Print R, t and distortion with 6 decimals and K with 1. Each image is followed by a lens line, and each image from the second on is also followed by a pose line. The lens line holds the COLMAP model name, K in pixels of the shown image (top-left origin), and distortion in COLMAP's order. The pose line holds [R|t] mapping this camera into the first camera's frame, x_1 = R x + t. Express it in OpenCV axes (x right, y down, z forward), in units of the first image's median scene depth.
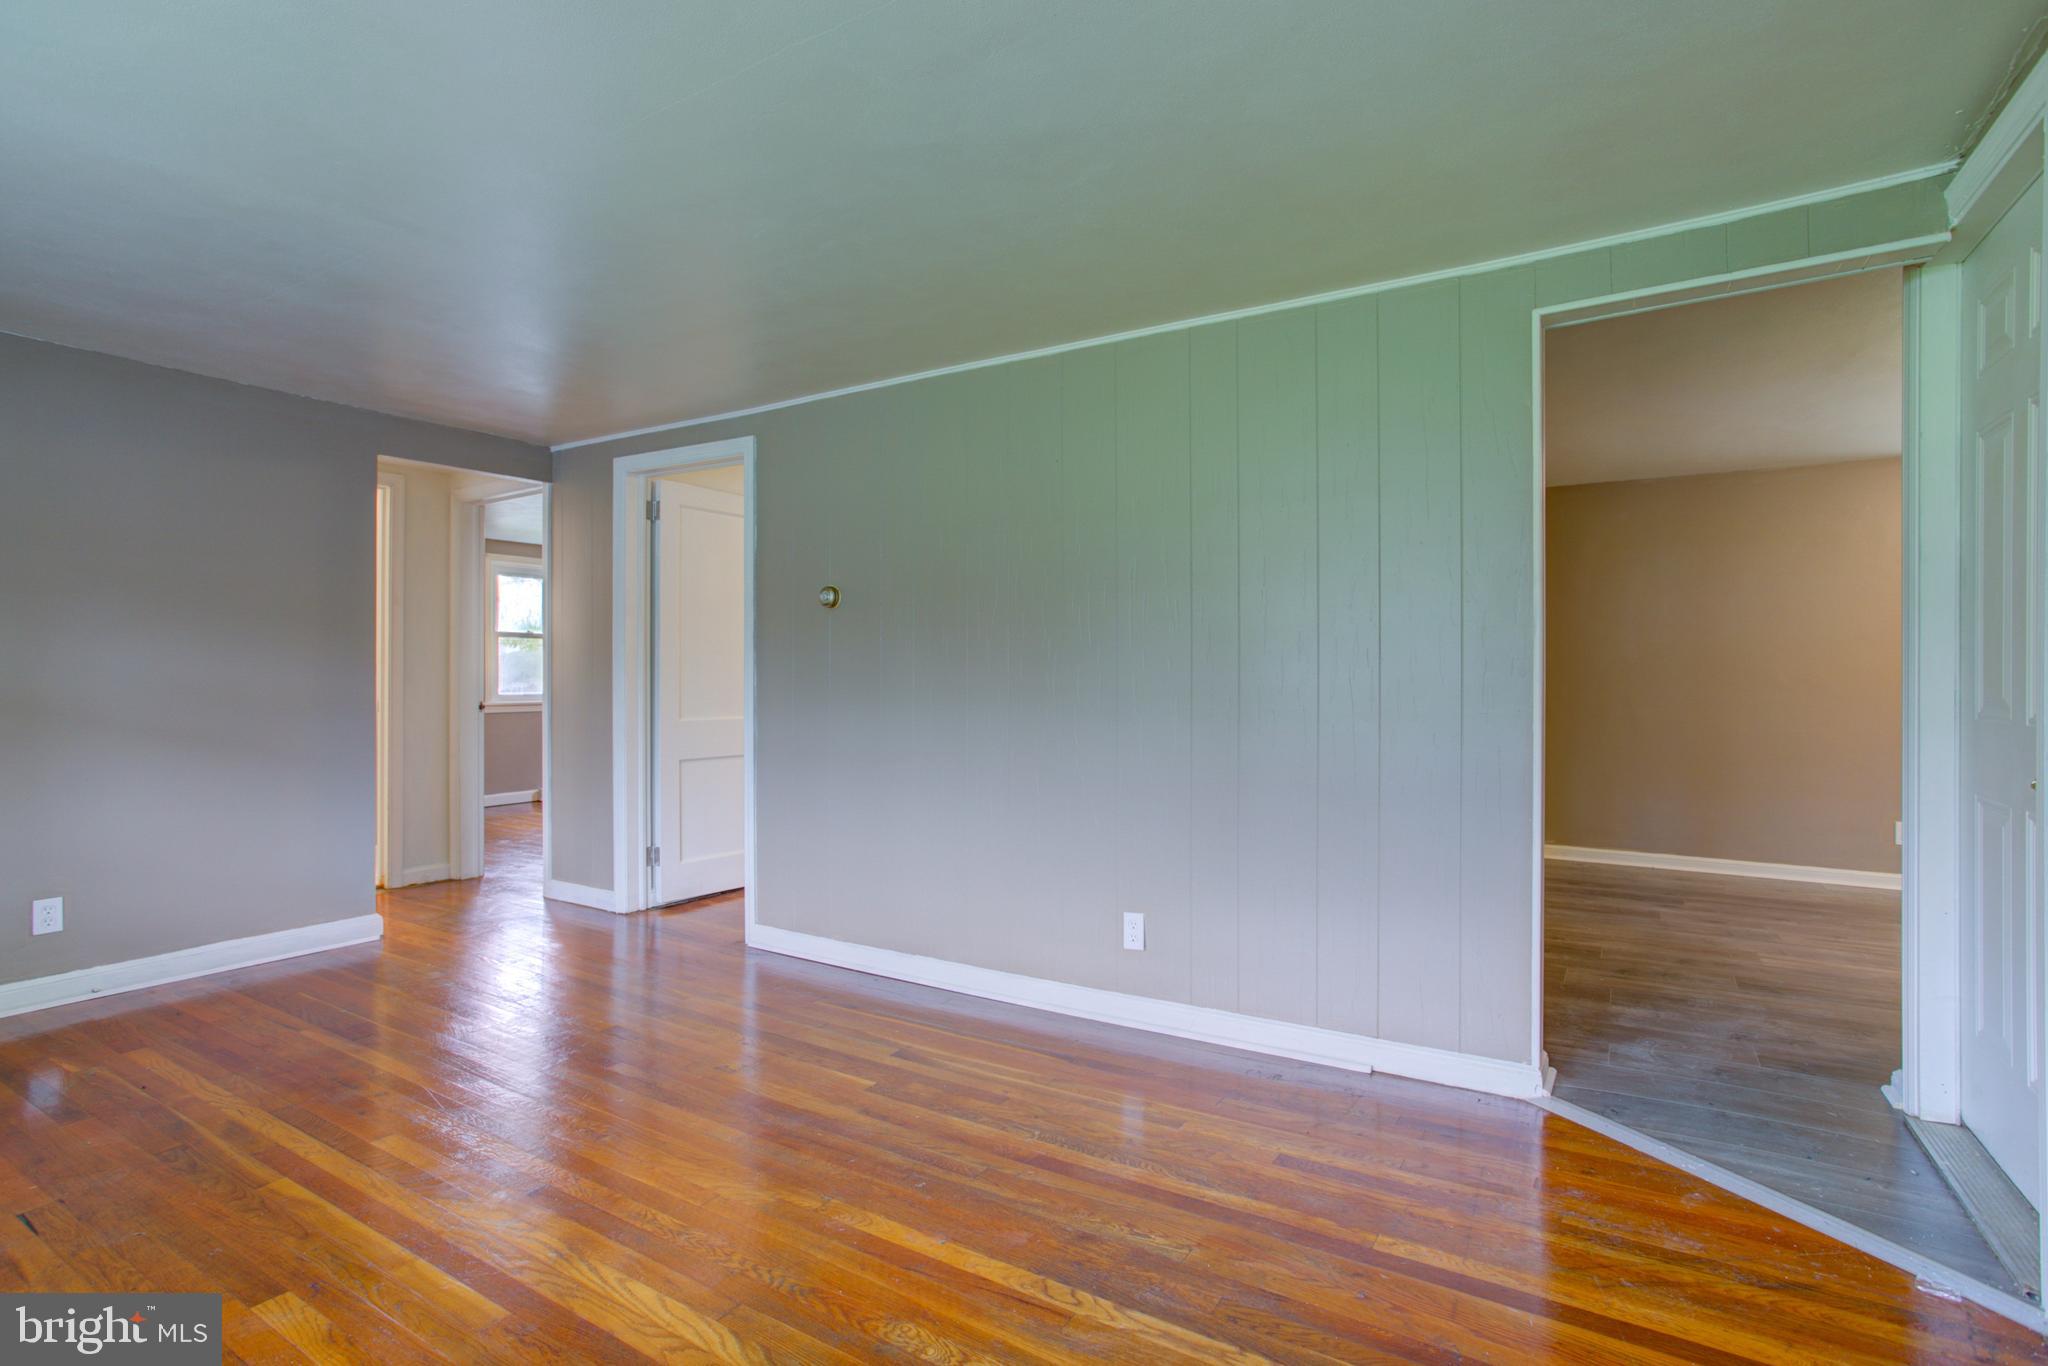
lens RADIAL K [[995.8, 0, 1024.0], [0, 995.8, 683.0], [0, 0, 1]] dist [-0.057401, 0.039624]
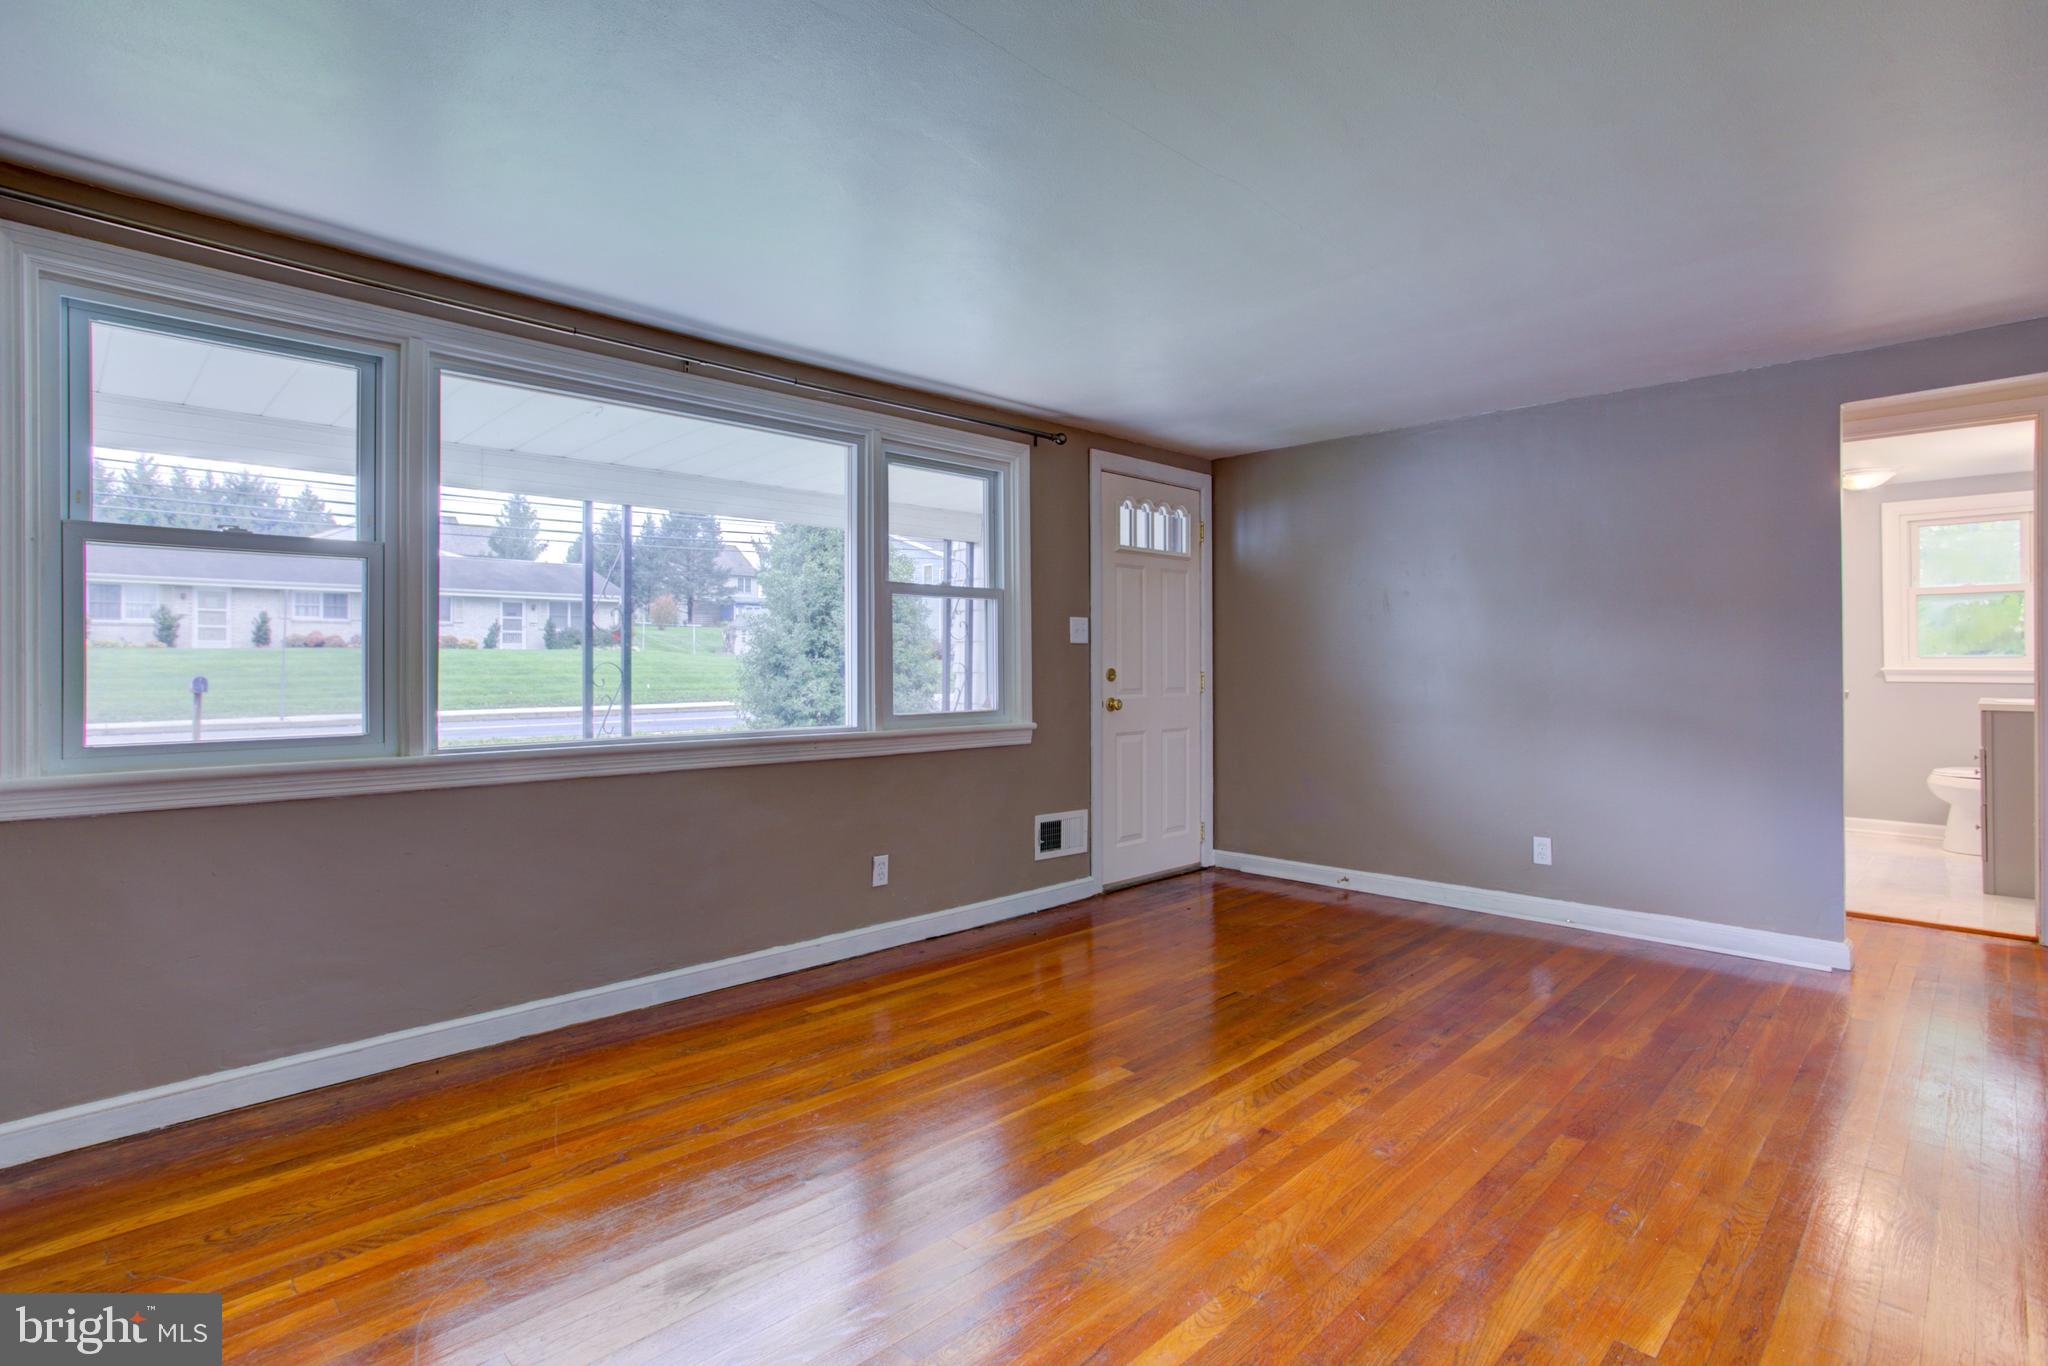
lens RADIAL K [[1002.8, 0, 1025.2], [0, 1002.8, 661.8], [0, 0, 1]] dist [-0.054118, 0.031525]
pose [[-0.229429, -0.003666, -0.973318, 0.557004], [-0.006938, 0.999974, -0.002131, -0.000923], [0.973301, 0.006264, -0.229448, 0.858242]]
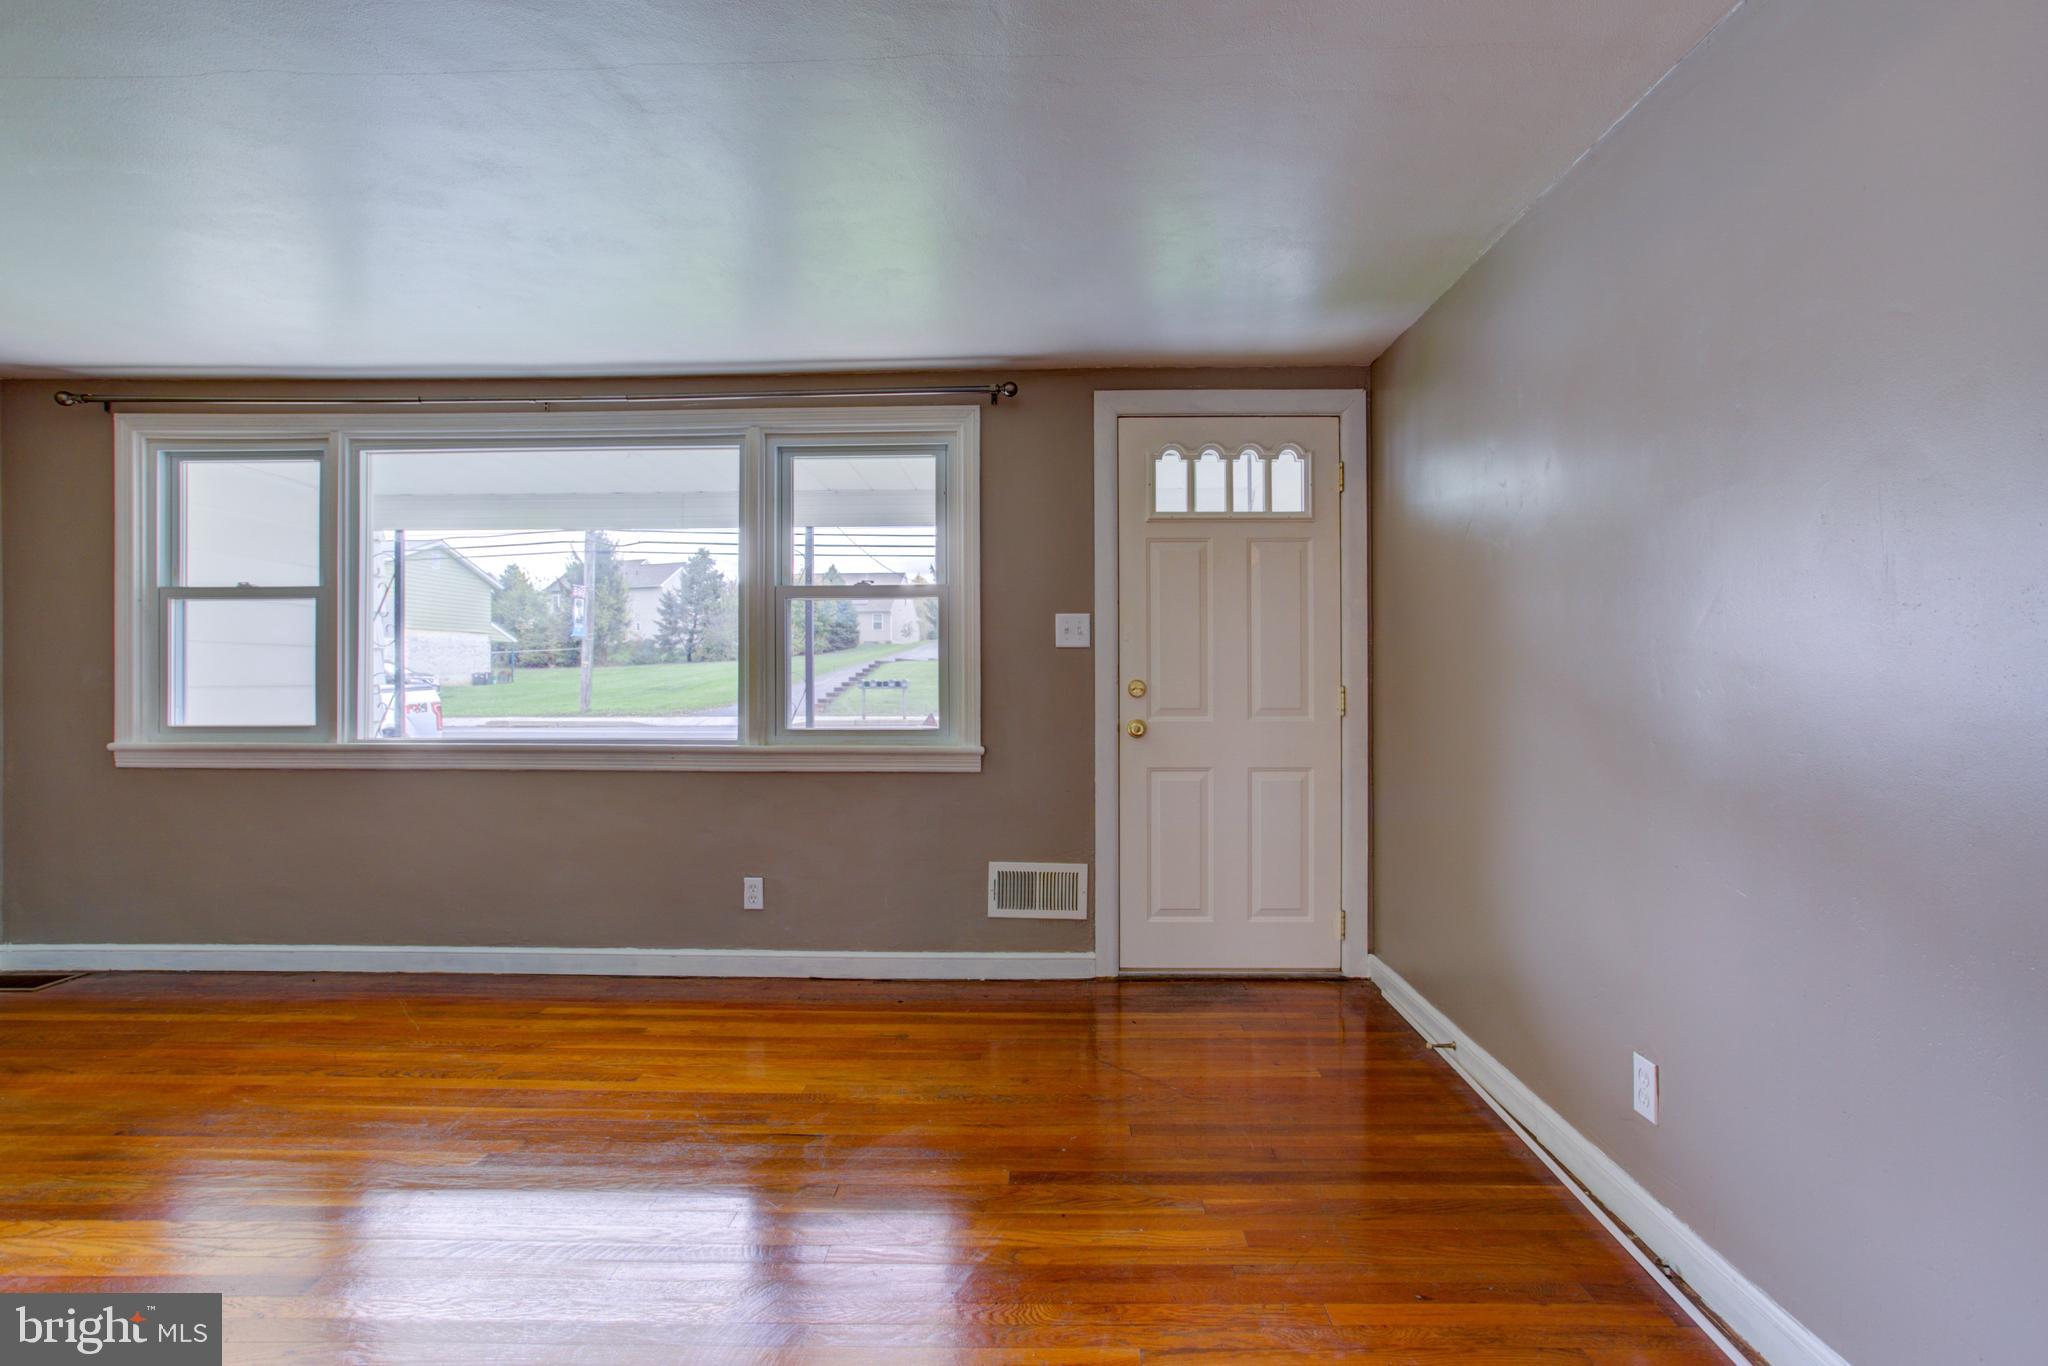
lens RADIAL K [[995.8, 0, 1024.0], [0, 995.8, 683.0], [0, 0, 1]] dist [-0.057401, 0.039624]
pose [[-0.861018, 0.001163, -0.508572, -0.525937], [-0.004208, 0.999947, 0.009409, -0.001914], [0.508556, 0.010242, -0.860968, 1.747943]]
